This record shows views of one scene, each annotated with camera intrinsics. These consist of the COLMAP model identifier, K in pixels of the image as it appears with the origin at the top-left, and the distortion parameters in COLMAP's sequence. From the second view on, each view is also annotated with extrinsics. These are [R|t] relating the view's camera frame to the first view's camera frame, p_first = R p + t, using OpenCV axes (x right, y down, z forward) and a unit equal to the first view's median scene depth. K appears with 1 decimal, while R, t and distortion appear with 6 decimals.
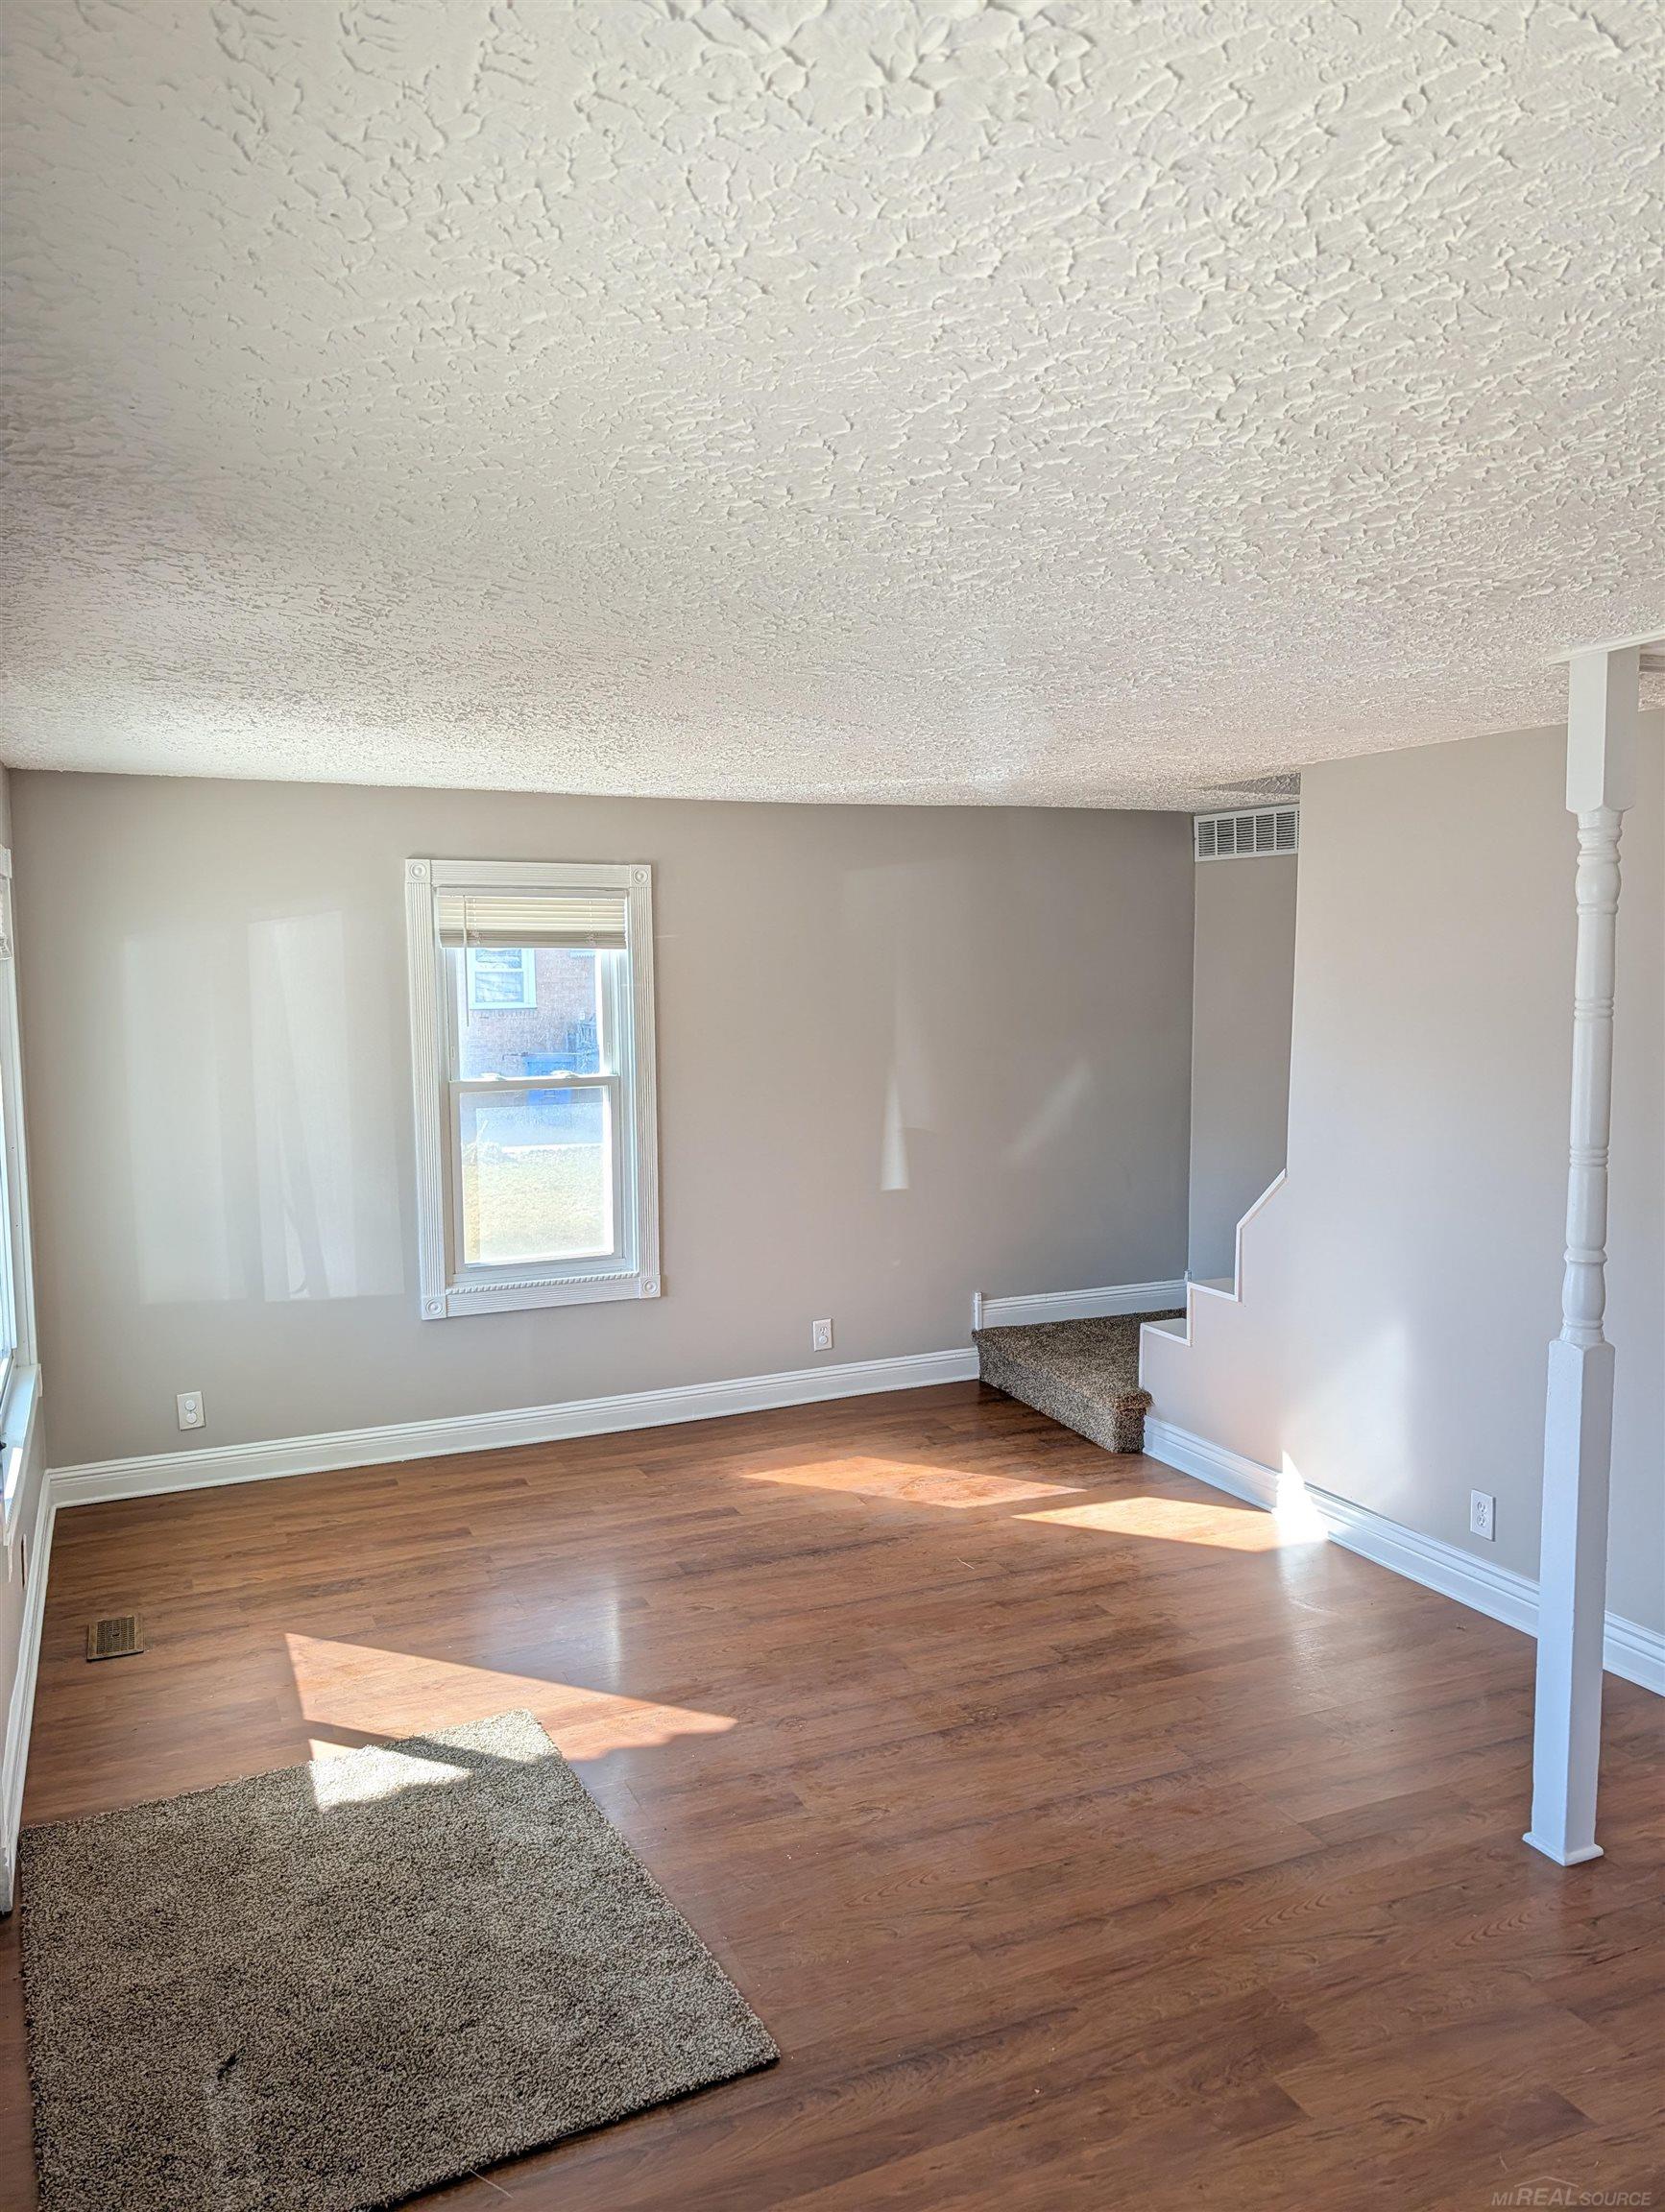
lens RADIAL K [[1590.3, 0, 848.9], [0, 1590.3, 1106.4], [0, 0, 1]] dist [0.017417, -0.000510]
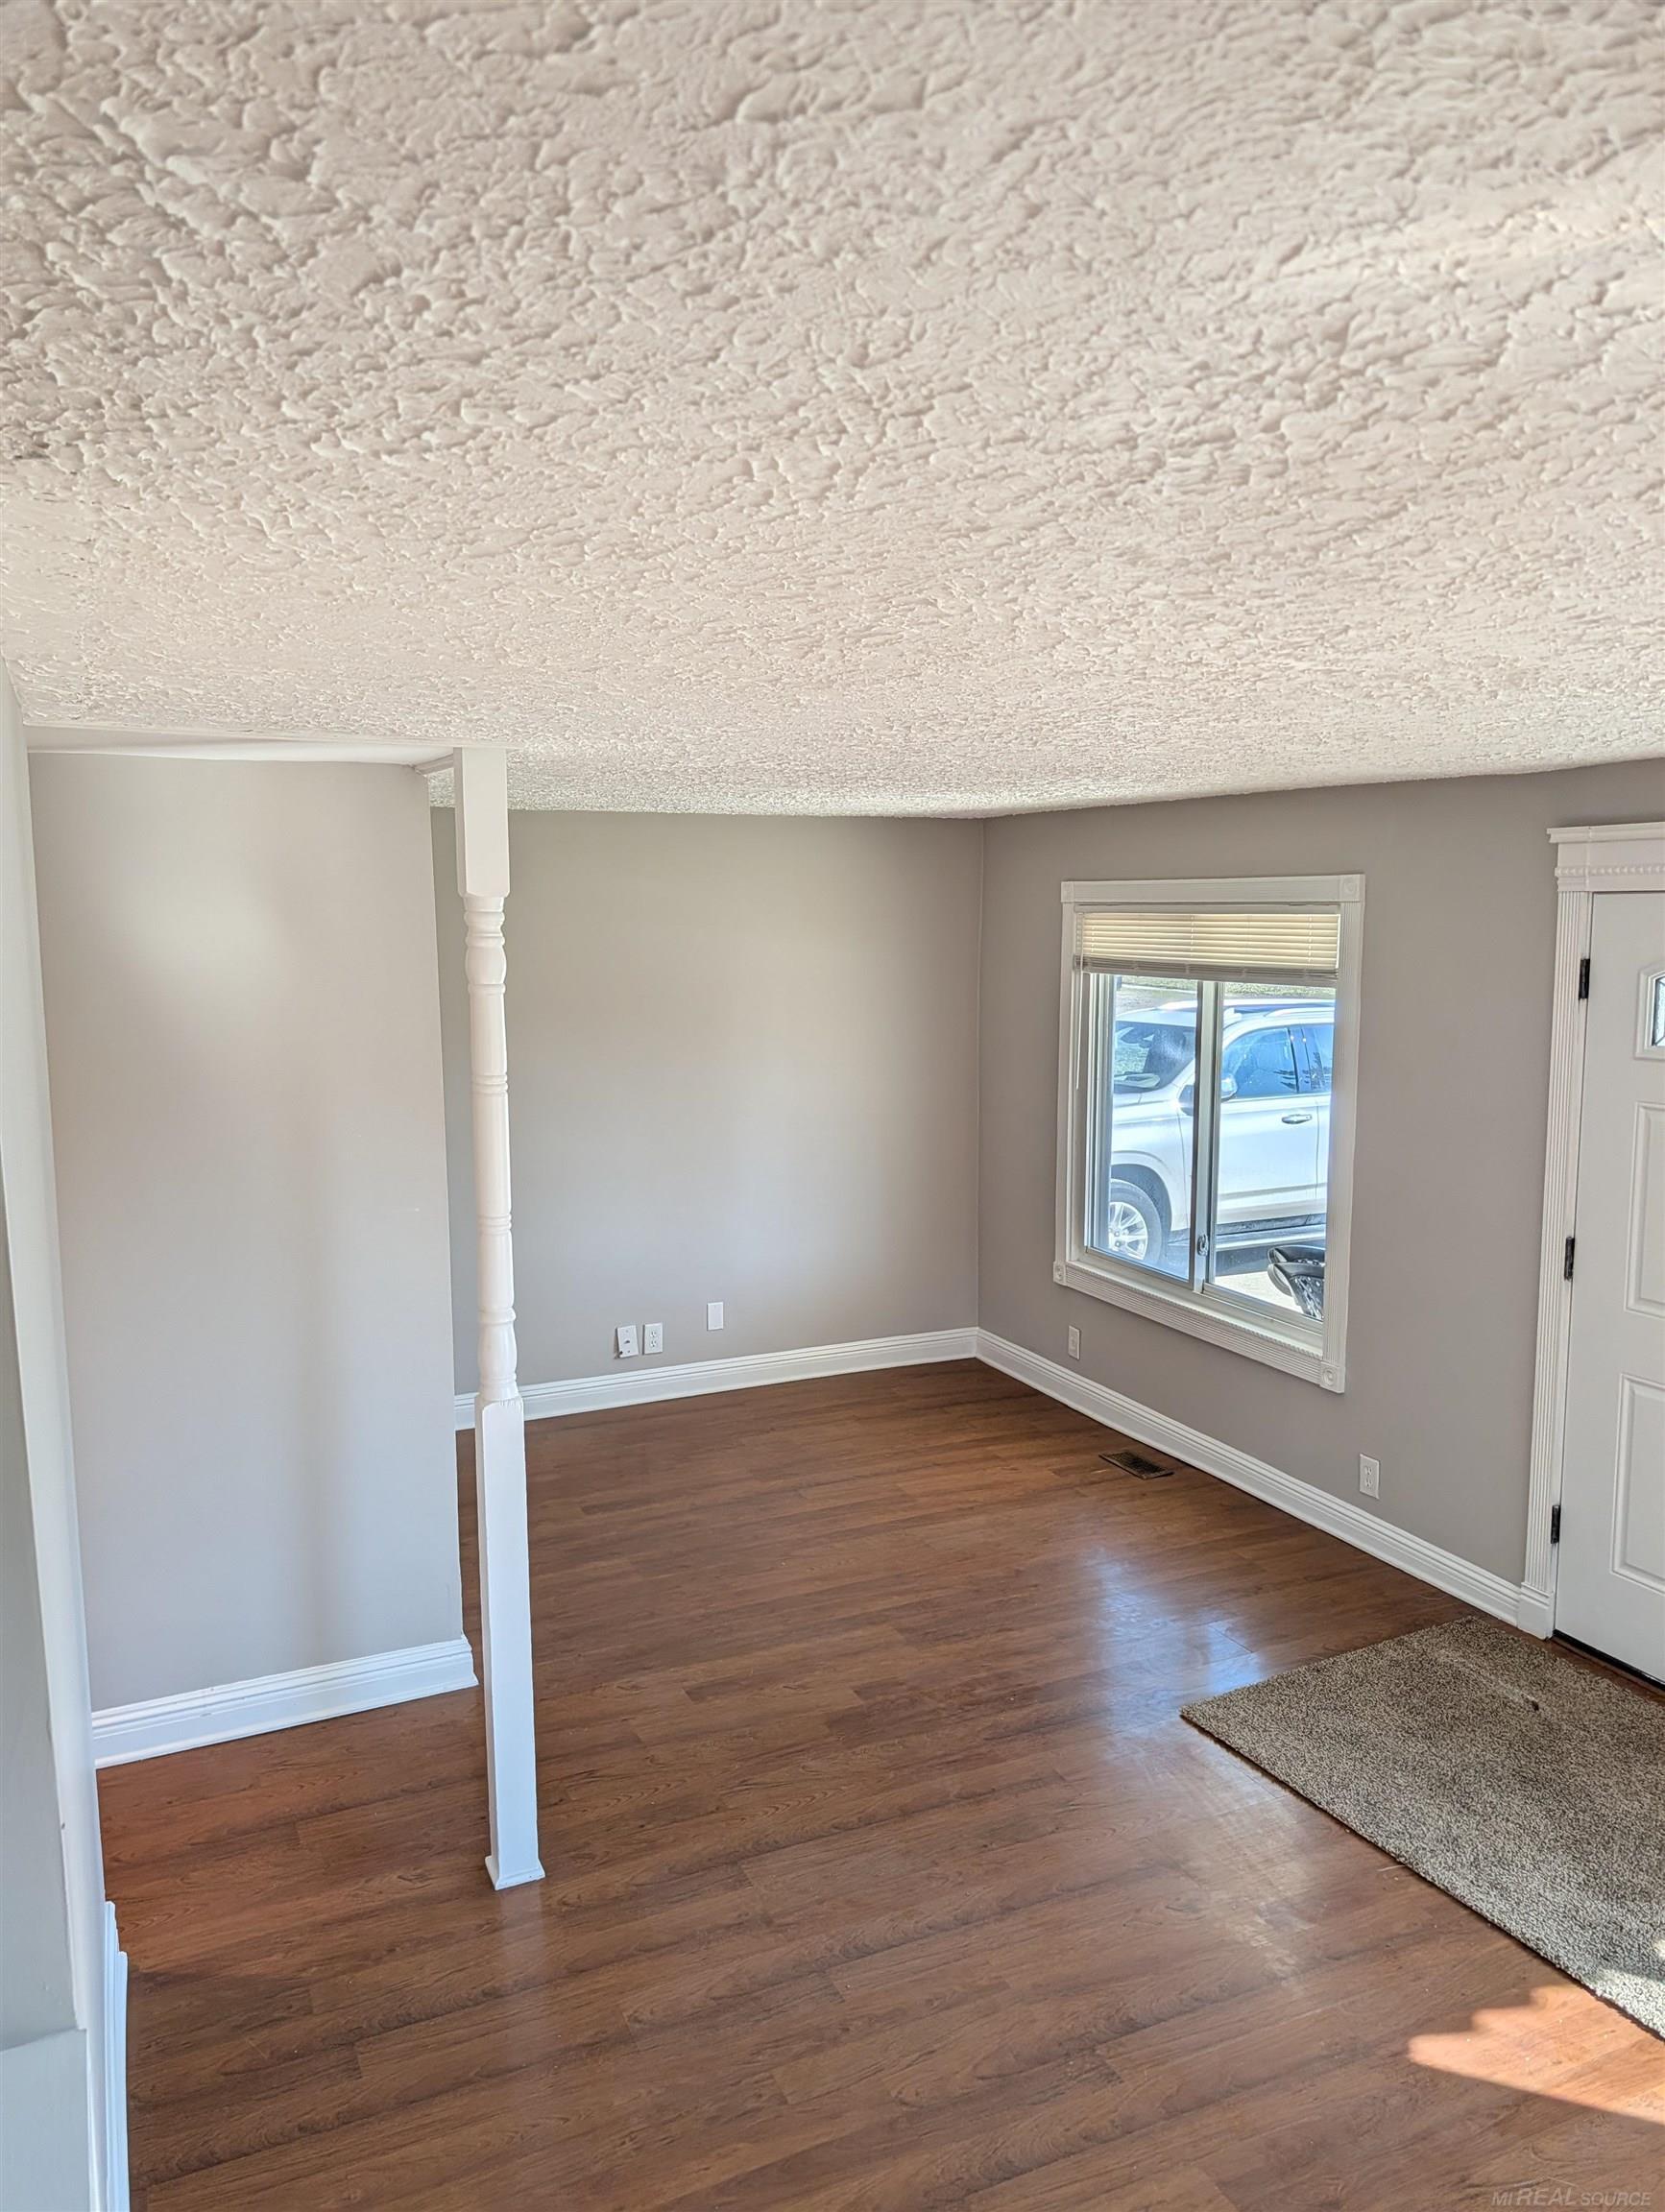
lens RADIAL K [[1590.3, 0, 813.5], [0, 1590.3, 1113.7], [0, 0, 1]] dist [0.017417, -0.000510]
pose [[-0.999872, 0.014272, 0.007191, 0.234210], [0.015541, 0.973227, 0.229319, -0.262608], [-0.003726, 0.229402, -0.973325, 1.911685]]
